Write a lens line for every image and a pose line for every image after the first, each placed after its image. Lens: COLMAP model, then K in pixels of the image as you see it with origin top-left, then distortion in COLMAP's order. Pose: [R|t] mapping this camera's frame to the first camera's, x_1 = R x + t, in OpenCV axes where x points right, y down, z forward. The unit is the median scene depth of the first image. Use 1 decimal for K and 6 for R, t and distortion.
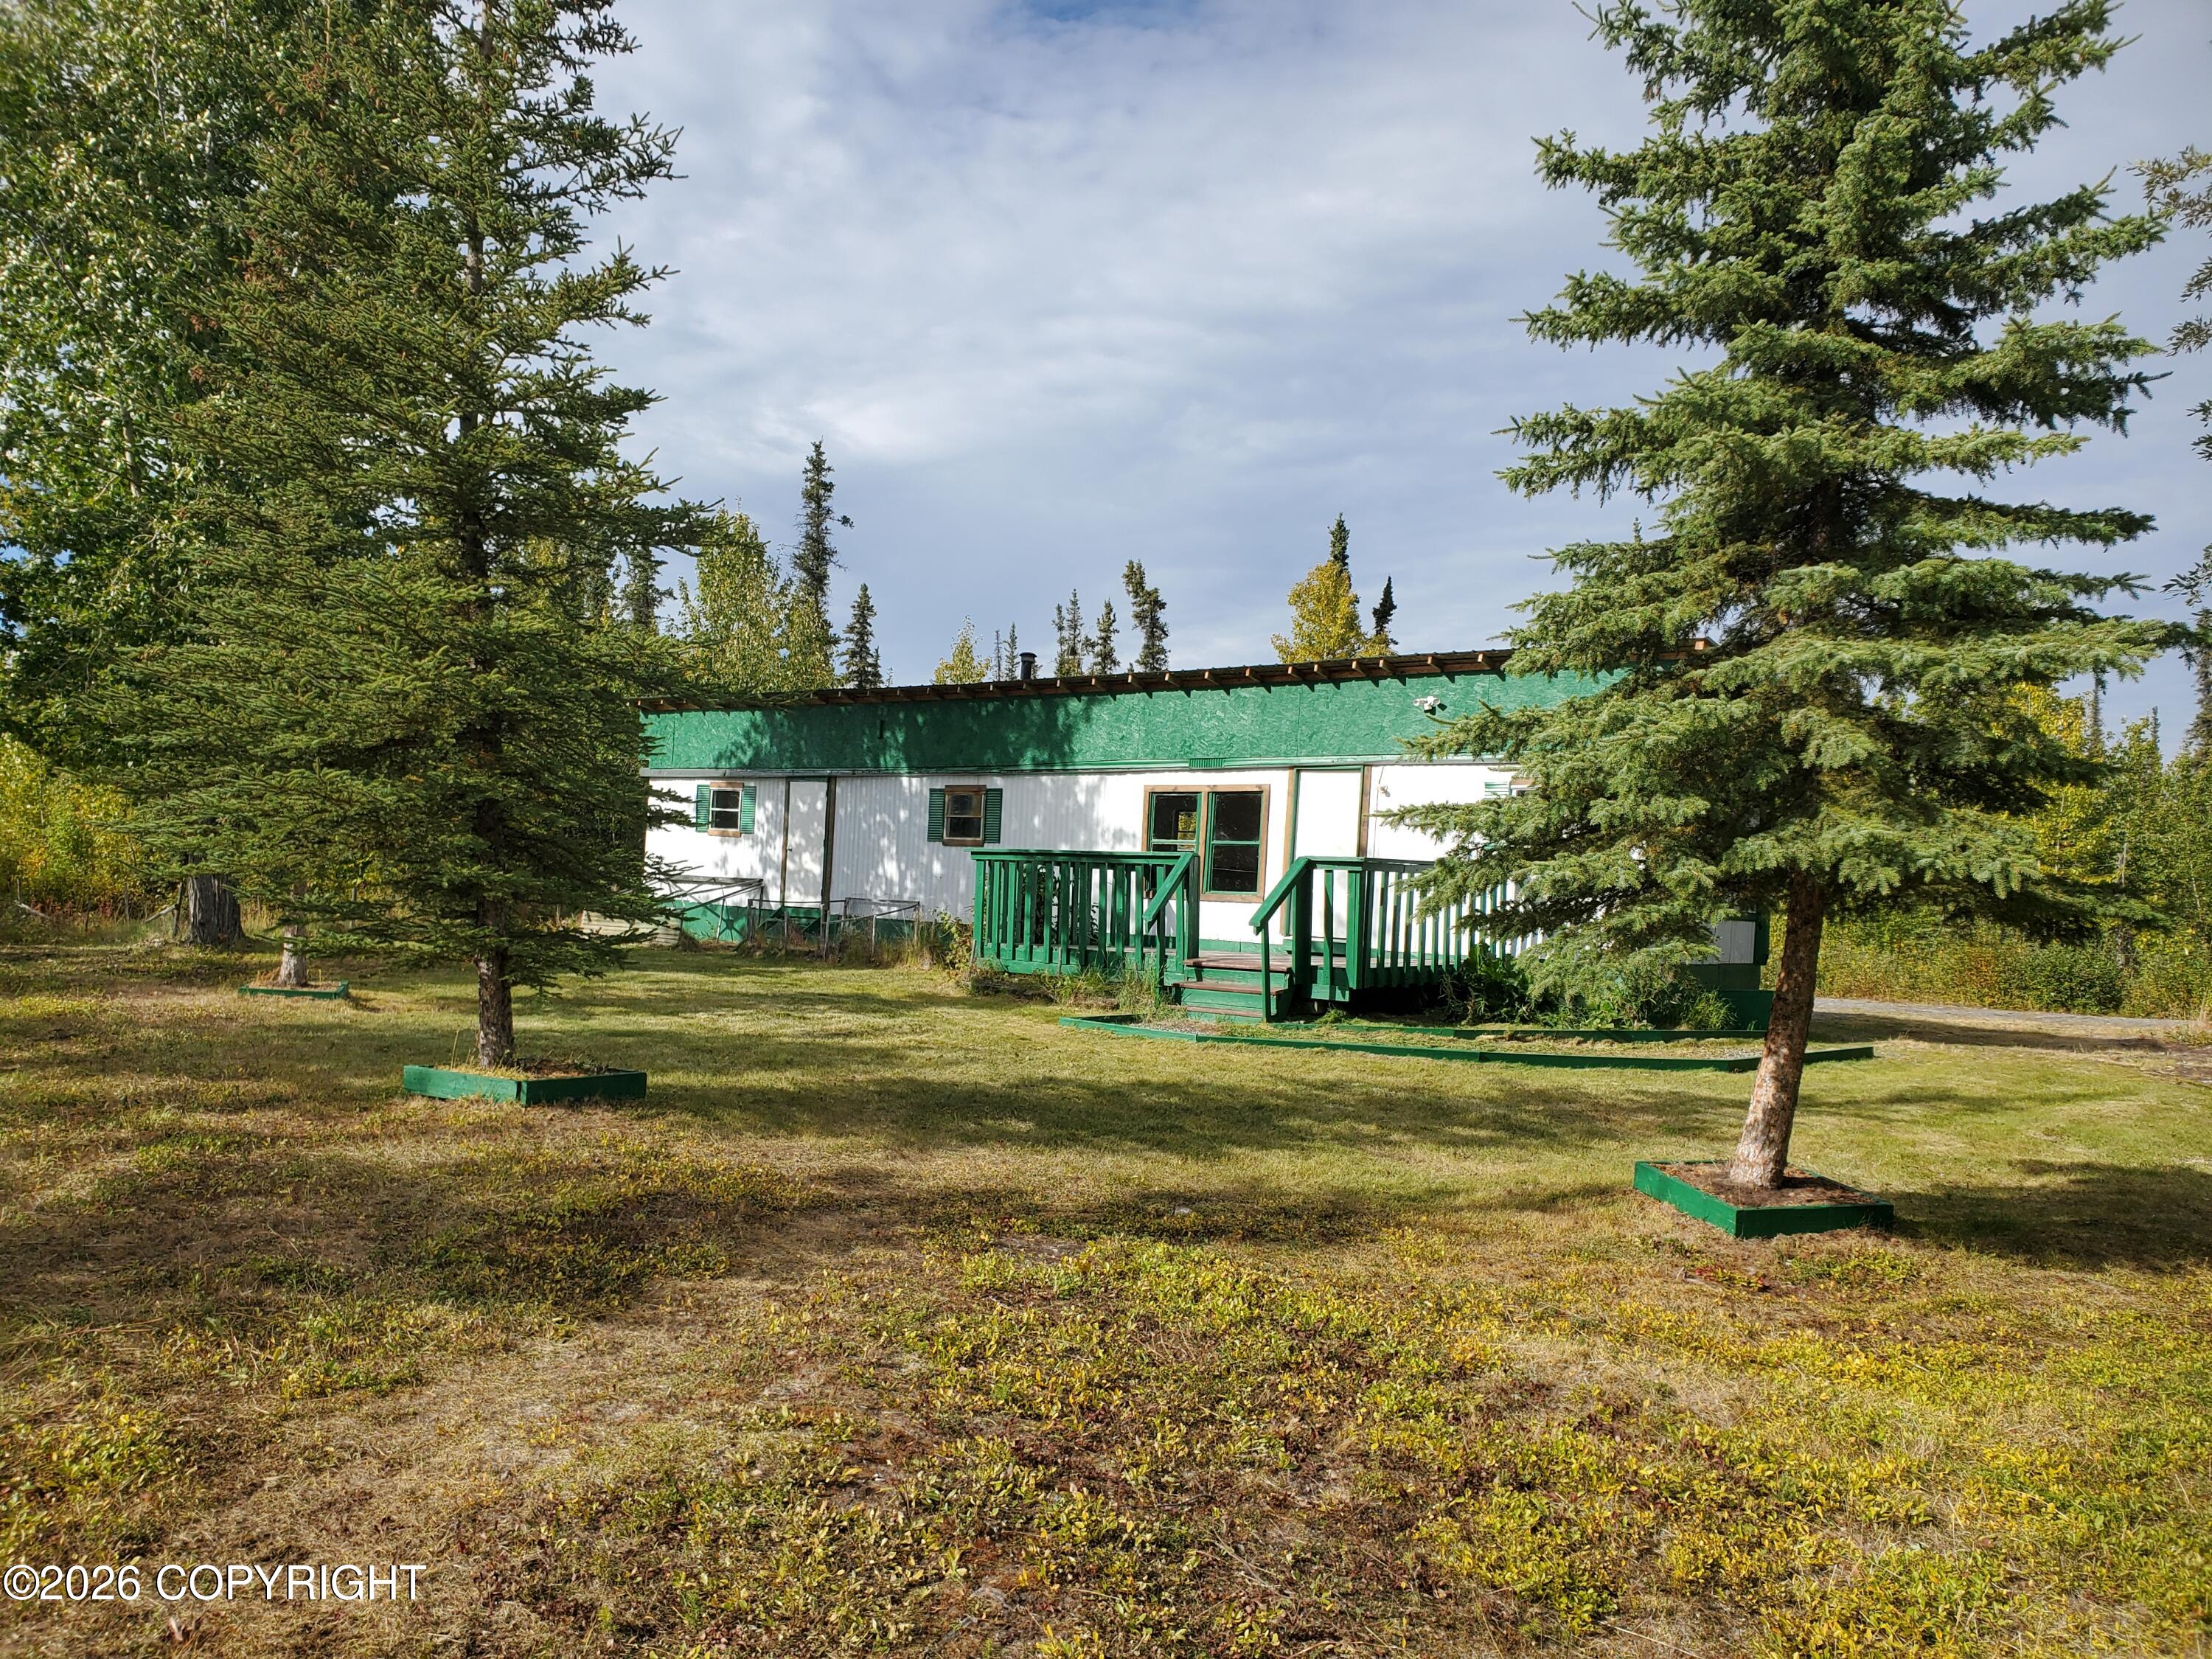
lens RADIAL K [[1764.9, 0, 1066.0], [0, 1764.9, 864.0], [0, 0, 1]] dist [0.050628, -0.008009]
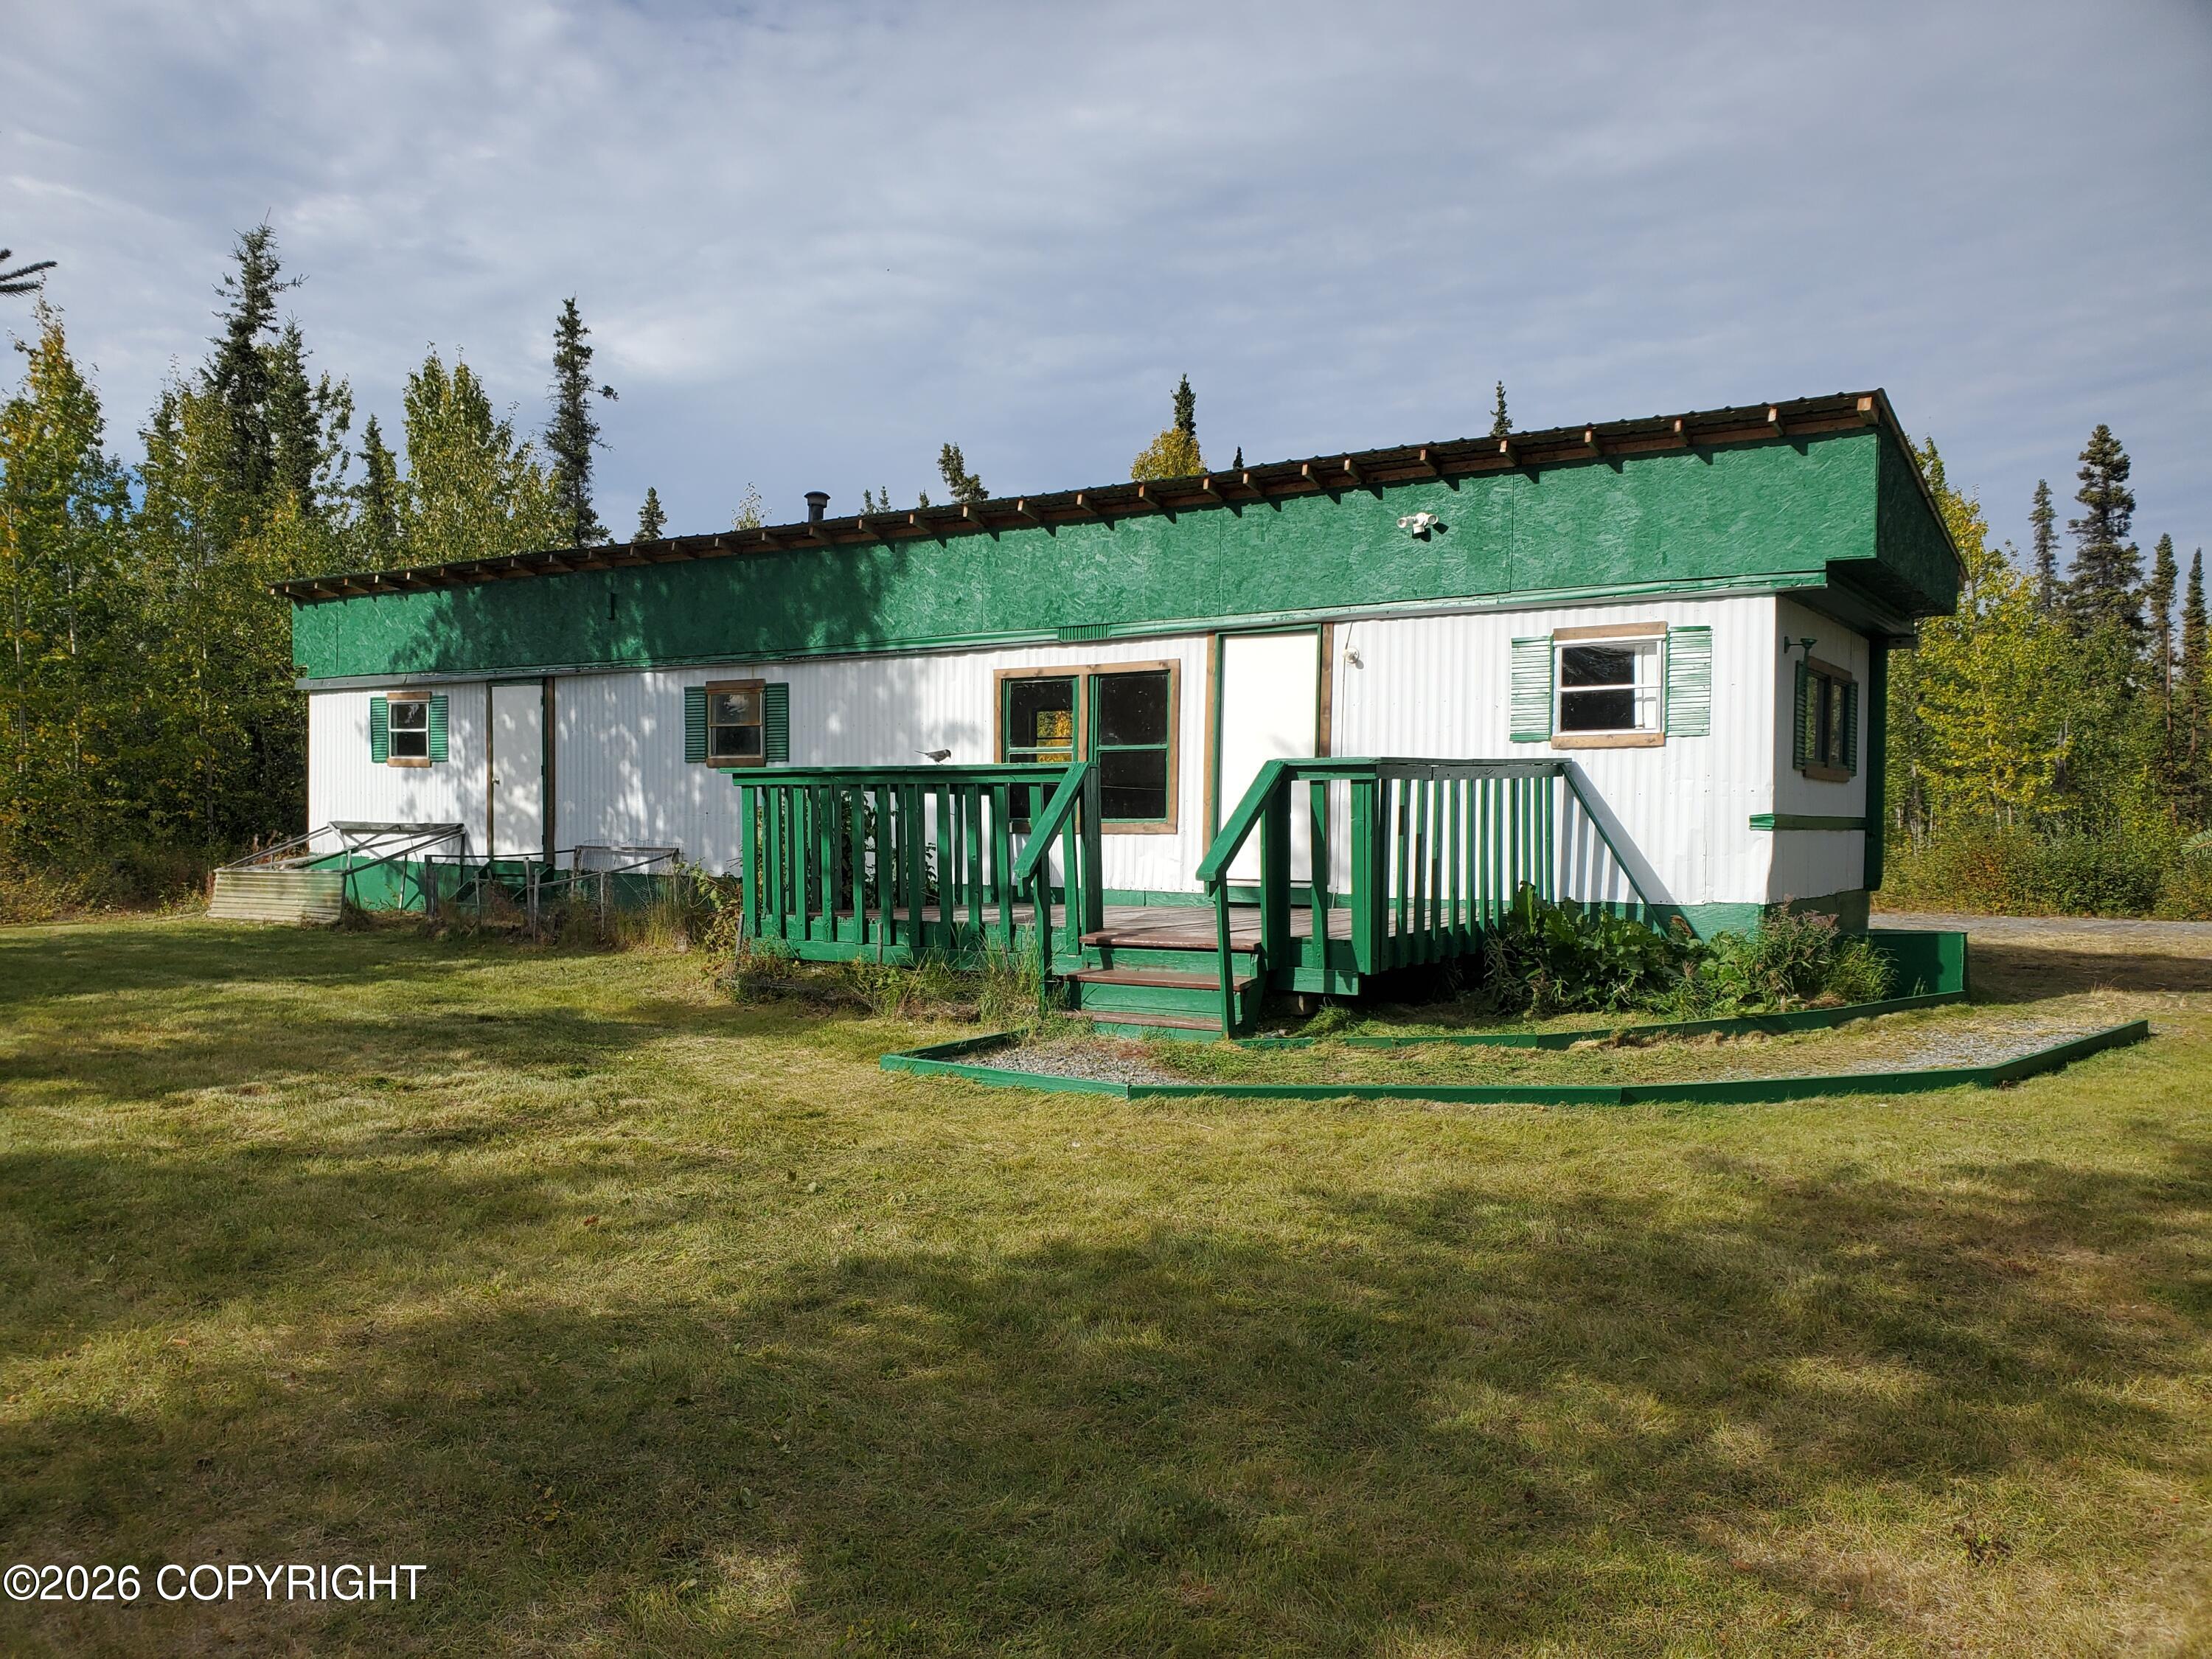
lens RADIAL K [[1764.9, 0, 1066.0], [0, 1764.9, 864.0], [0, 0, 1]] dist [0.050628, -0.008009]
pose [[0.994306, -0.043626, 0.097221, 0.002224], [0.039181, 0.998118, 0.047173, 0.000120], [-0.099096, -0.043095, 0.994144, 0.317960]]
